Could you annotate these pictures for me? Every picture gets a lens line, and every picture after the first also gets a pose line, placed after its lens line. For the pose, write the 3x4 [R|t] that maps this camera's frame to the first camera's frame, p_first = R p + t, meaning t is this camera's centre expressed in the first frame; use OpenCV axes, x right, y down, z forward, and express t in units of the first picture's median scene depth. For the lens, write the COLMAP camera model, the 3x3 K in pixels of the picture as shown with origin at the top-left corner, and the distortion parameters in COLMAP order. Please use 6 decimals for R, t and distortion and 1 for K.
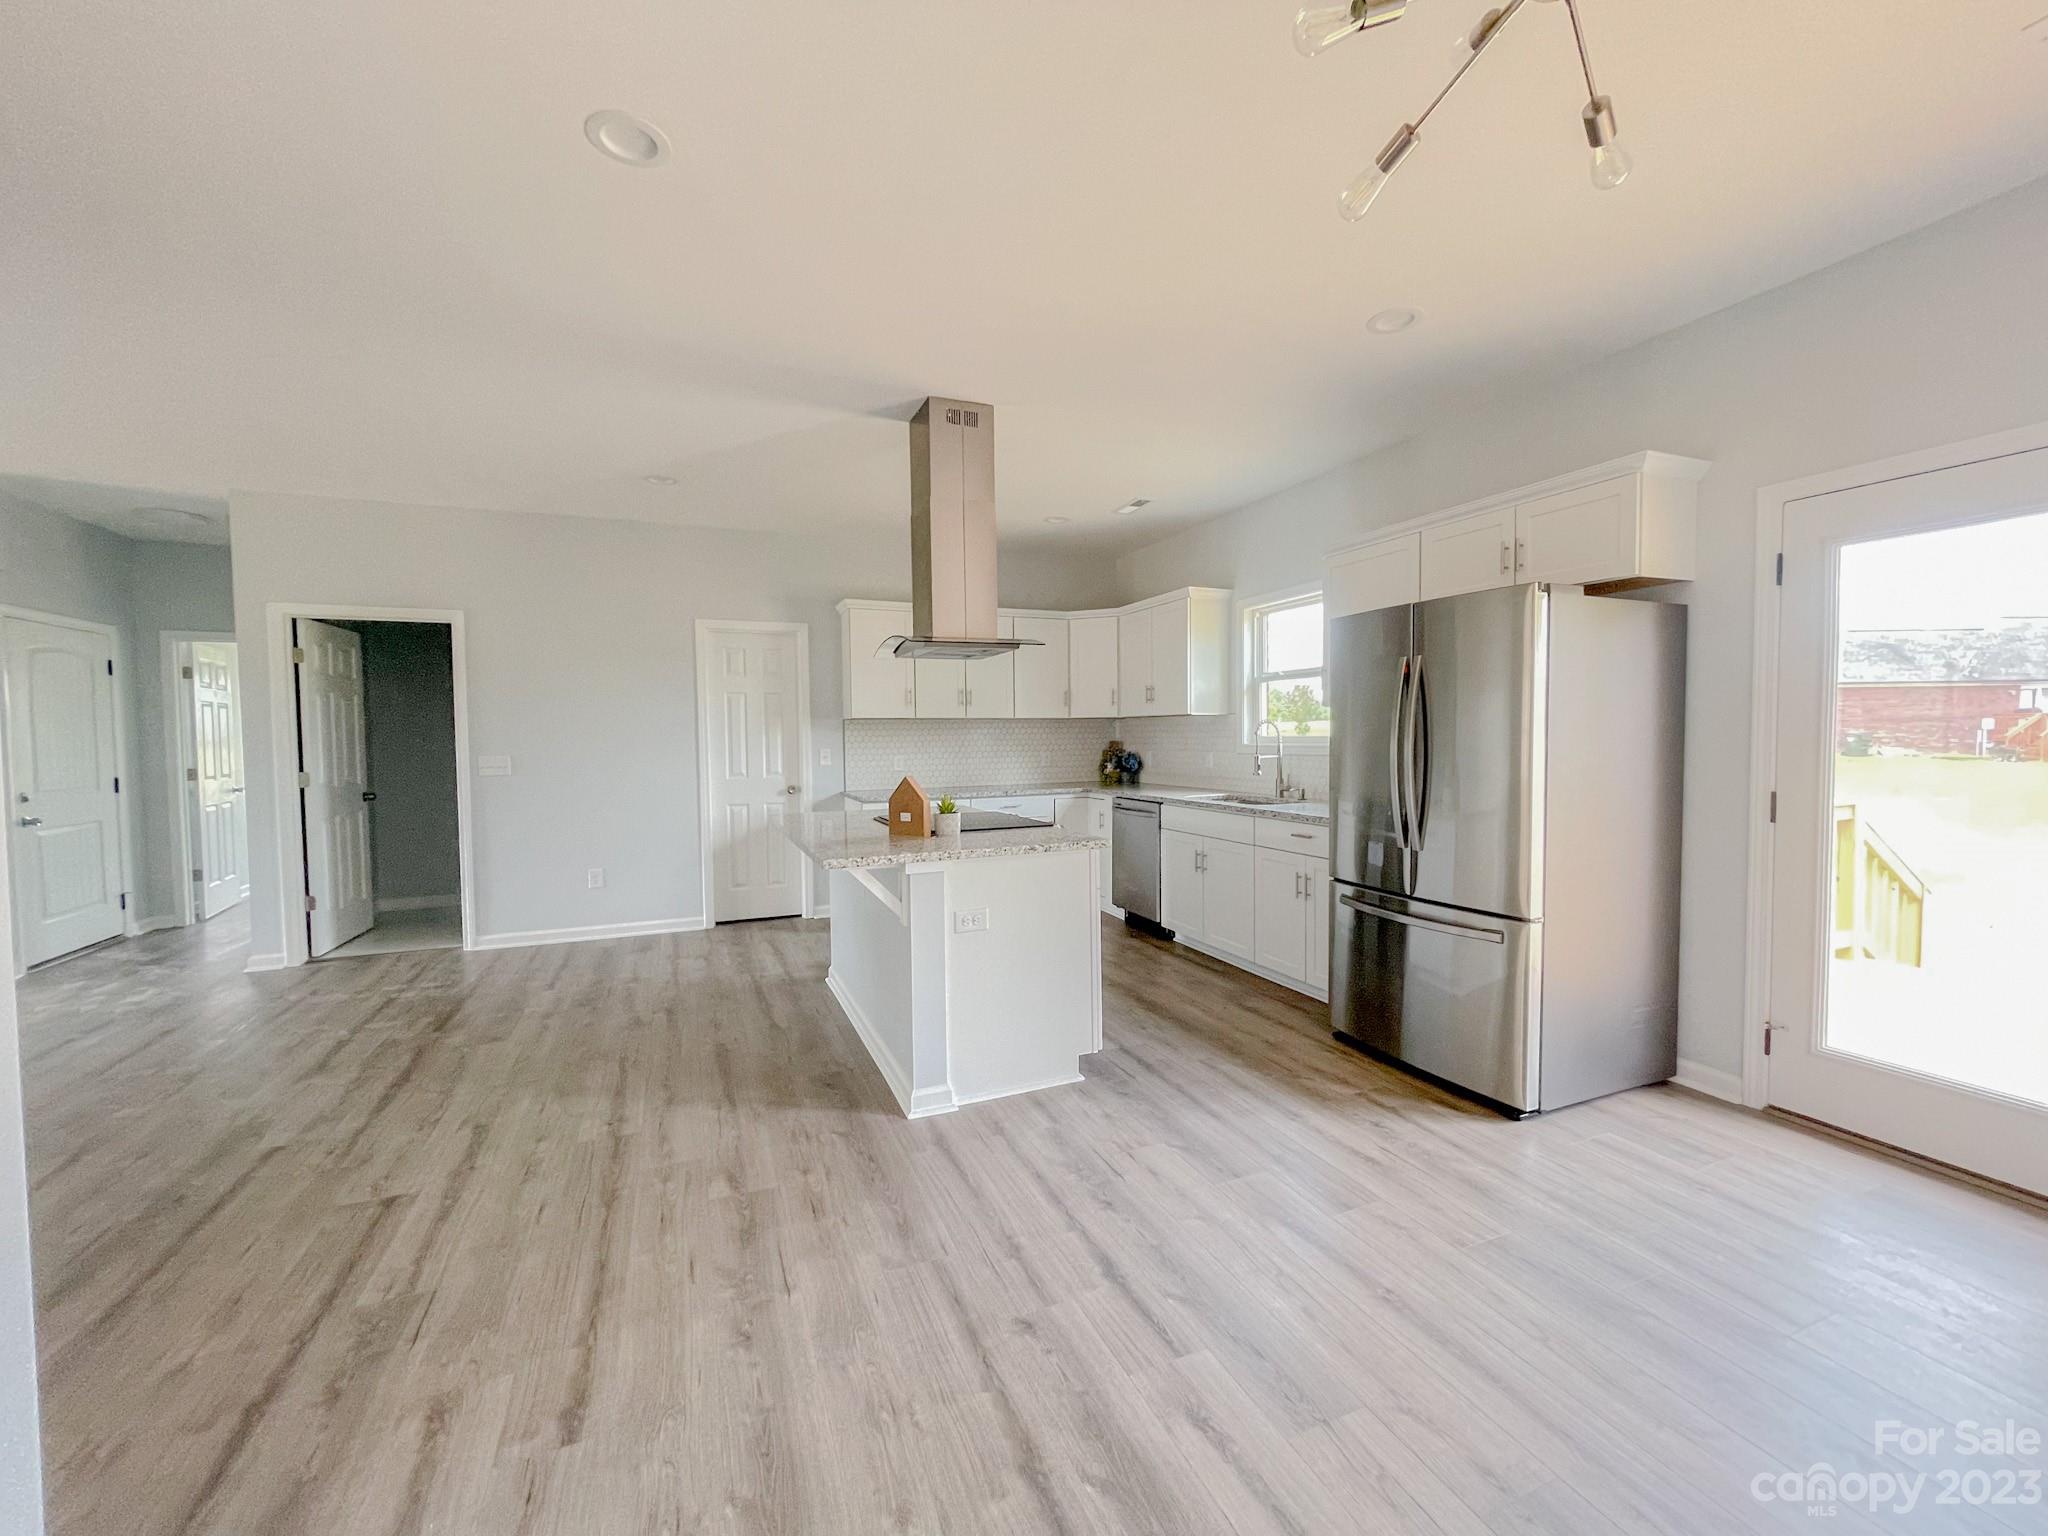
lens RADIAL K [[822.6, 0, 1024.0], [0, 822.6, 768.0], [0, 0, 1]] dist [0.000493, 0.000015]
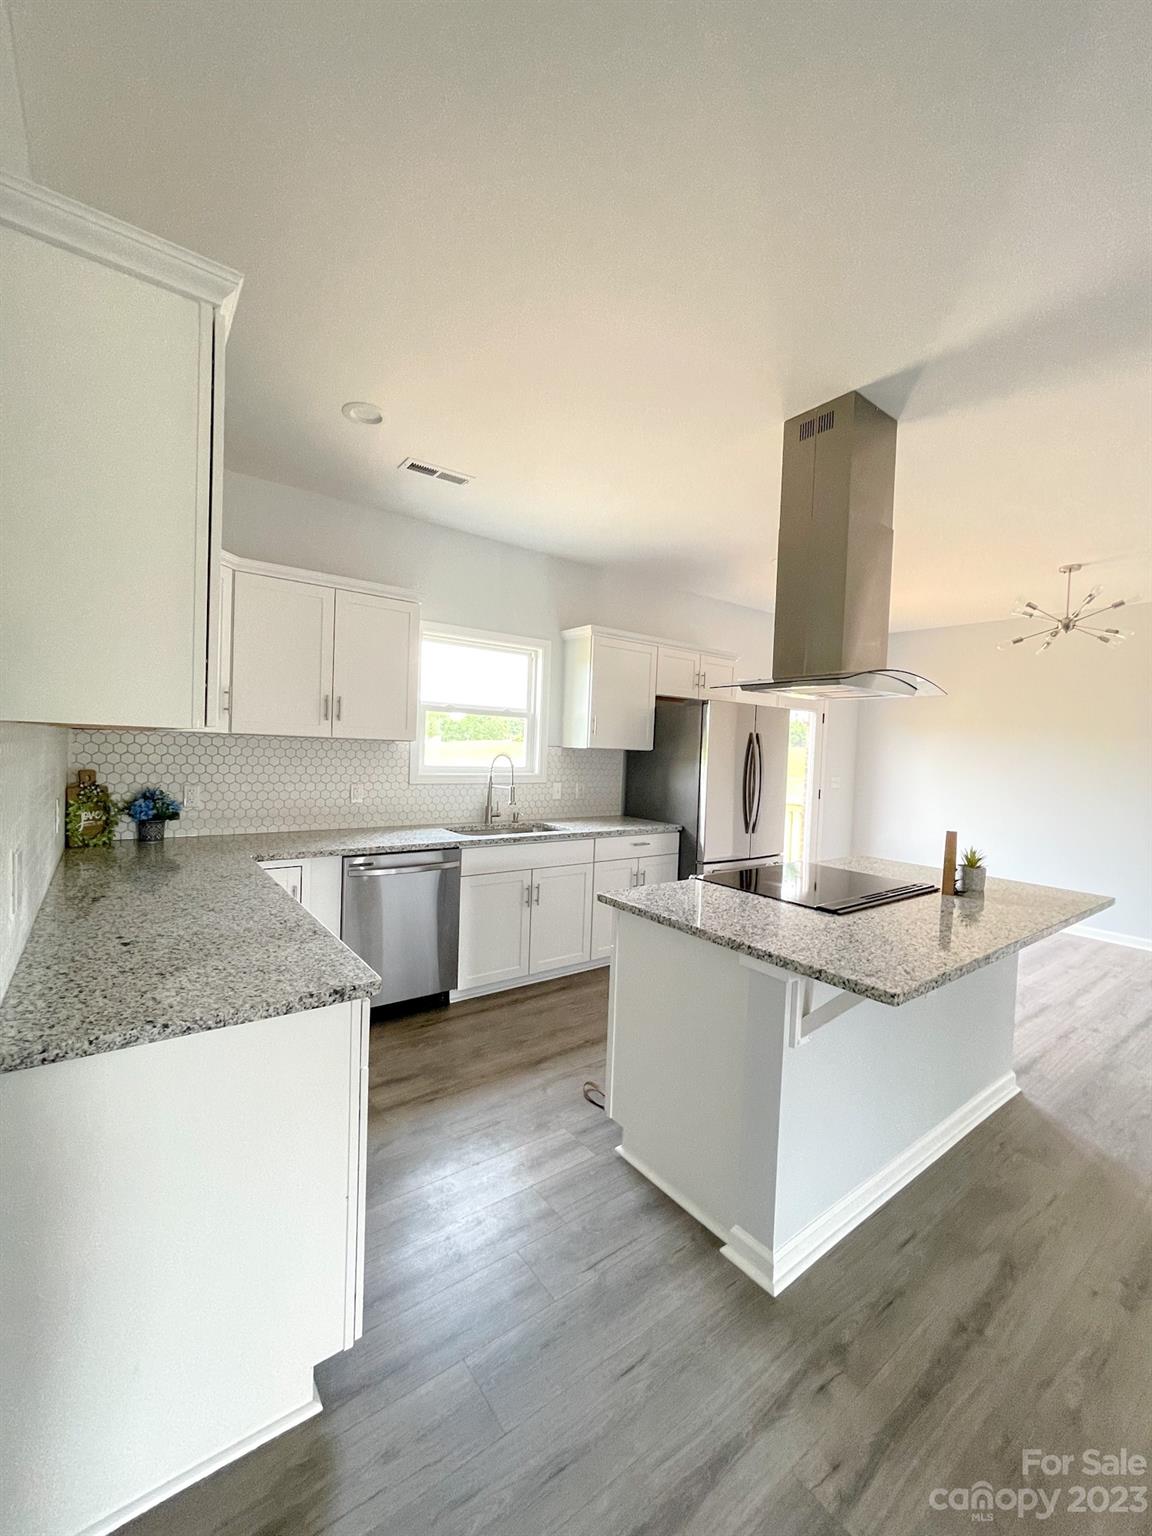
lens RADIAL K [[624.0, 0, 576.0], [0, 624.0, 768.0], [0, 0, 1]] dist [-0.000337, -0.000010]
pose [[-0.252978, -0.021142, 0.967241, -0.537174], [0.010265, 0.999646, 0.024535, -0.059514], [-0.967418, 0.016136, -0.252671, 1.151757]]
